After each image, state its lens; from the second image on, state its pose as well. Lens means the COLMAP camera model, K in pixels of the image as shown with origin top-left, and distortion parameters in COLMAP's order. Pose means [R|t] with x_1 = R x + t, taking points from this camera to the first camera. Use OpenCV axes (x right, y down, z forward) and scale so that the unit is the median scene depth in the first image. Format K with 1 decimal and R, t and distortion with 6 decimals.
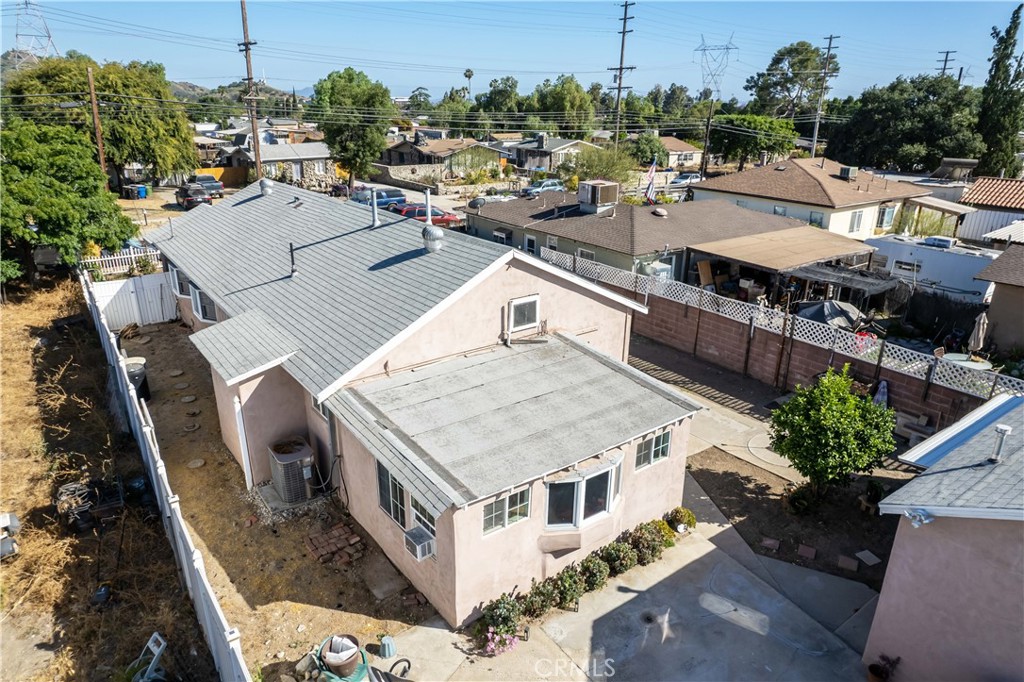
lens RADIAL K [[662.9, 0, 505.2], [0, 662.9, 343.1], [0, 0, 1]] dist [-0.050638, 0.007270]
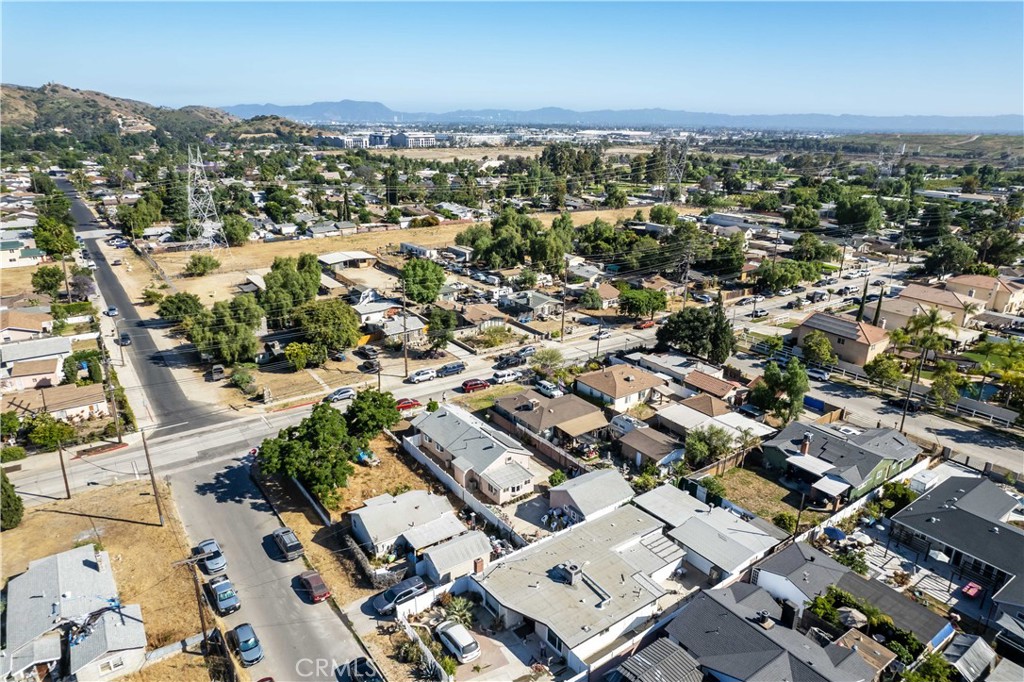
lens RADIAL K [[662.9, 0, 513.5], [0, 662.9, 335.5], [0, 0, 1]] dist [-0.050638, 0.007270]
pose [[0.999976, 0.004390, 0.005335, 0.019379], [-0.004238, 0.999590, -0.028331, -0.653632], [-0.005457, 0.028308, 0.999584, -3.309222]]
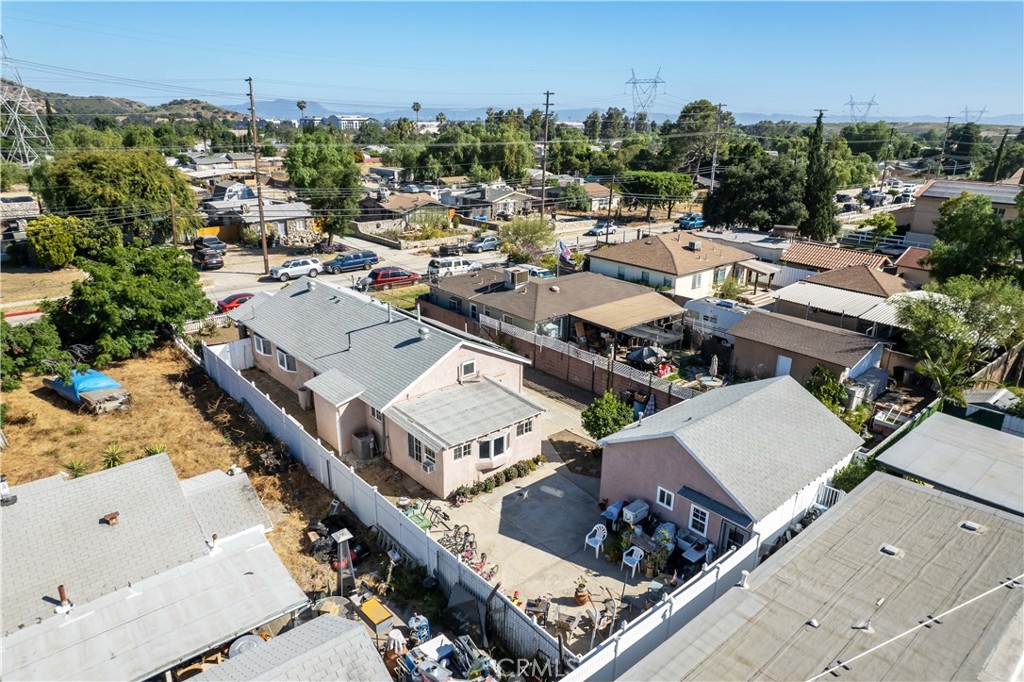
lens RADIAL K [[662.9, 0, 510.8], [0, 662.9, 340.3], [0, 0, 1]] dist [-0.050638, 0.007270]
pose [[0.996241, -0.024583, 0.083064, -0.006682], [0.026499, 0.999406, -0.022042, -0.055967], [-0.082472, 0.024161, 0.996300, -0.747172]]
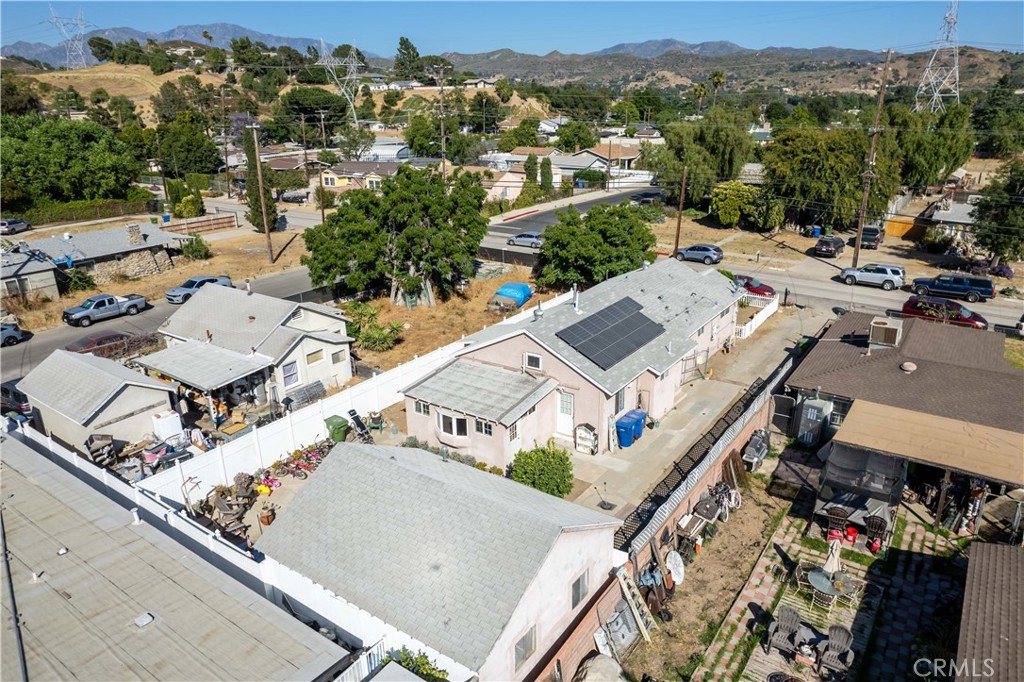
lens RADIAL K [[662.9, 0, 508.3], [0, 662.9, 345.2], [0, 0, 1]] dist [-0.050638, 0.007270]
pose [[0.327876, 0.317232, -0.889866, 1.202036], [-0.305318, 0.926970, 0.217963, -0.341949], [0.894023, 0.200227, 0.400788, 0.061852]]
